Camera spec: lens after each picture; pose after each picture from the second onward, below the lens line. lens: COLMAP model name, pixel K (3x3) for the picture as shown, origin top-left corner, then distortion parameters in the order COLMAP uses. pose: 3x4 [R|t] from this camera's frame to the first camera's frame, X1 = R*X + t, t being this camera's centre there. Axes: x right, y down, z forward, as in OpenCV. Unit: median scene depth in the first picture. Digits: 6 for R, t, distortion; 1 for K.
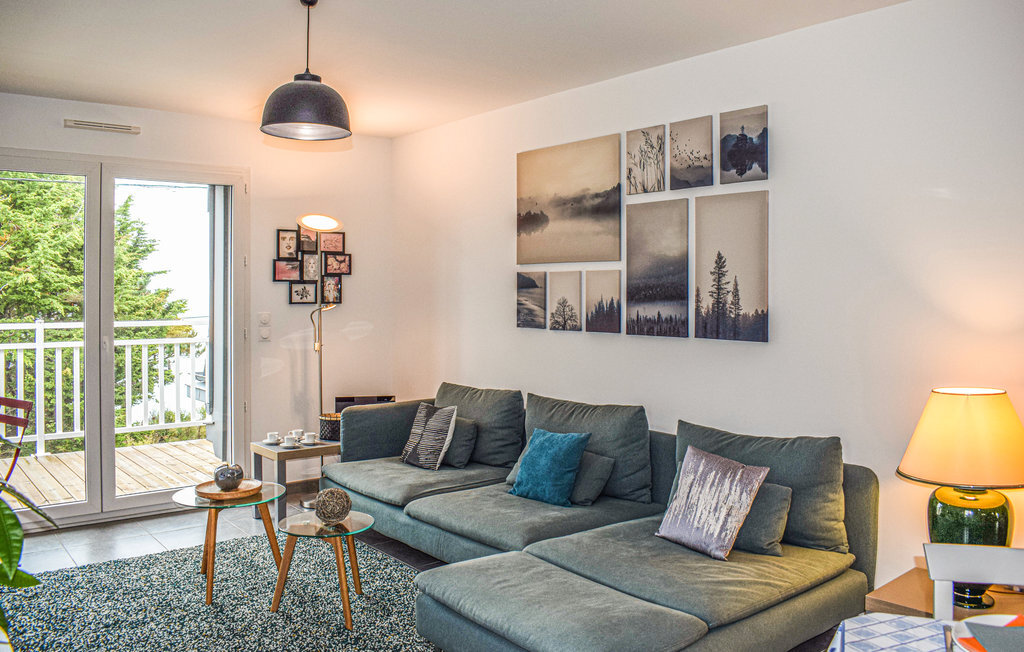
lens RADIAL K [[818.6, 0, 513.6], [0, 818.6, 282.7], [0, 0, 1]] dist [-0.081446, 0.009954]
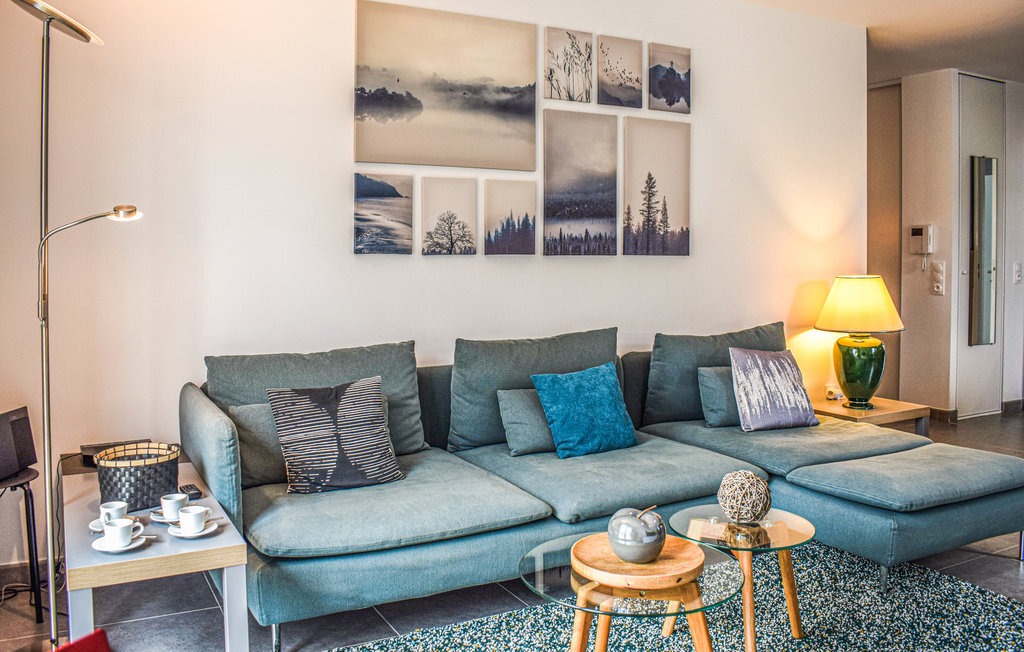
lens RADIAL K [[864.8, 0, 515.5], [0, 864.8, 255.8], [0, 0, 1]] dist [-0.065368, 0.007682]
pose [[0.186396, -0.004853, 0.982463, -0.836485], [-0.012324, 0.999898, 0.007278, 0.060679], [-0.982397, -0.013464, 0.186317, 0.910255]]
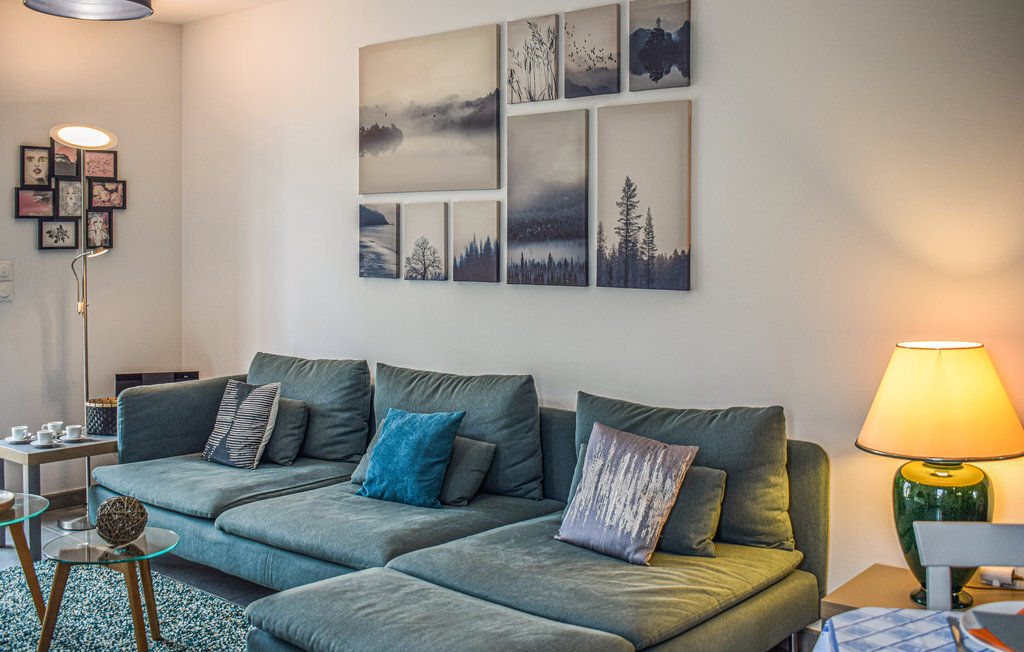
lens RADIAL K [[1077.3, 0, 508.2], [0, 1077.3, 233.8], [0, 0, 1]] dist [-0.054954, 0.011665]
pose [[0.985253, -0.002929, 0.171081, -0.038104], [0.001579, 0.999967, 0.008030, 0.007774], [-0.171099, -0.007641, 0.985224, -0.007274]]
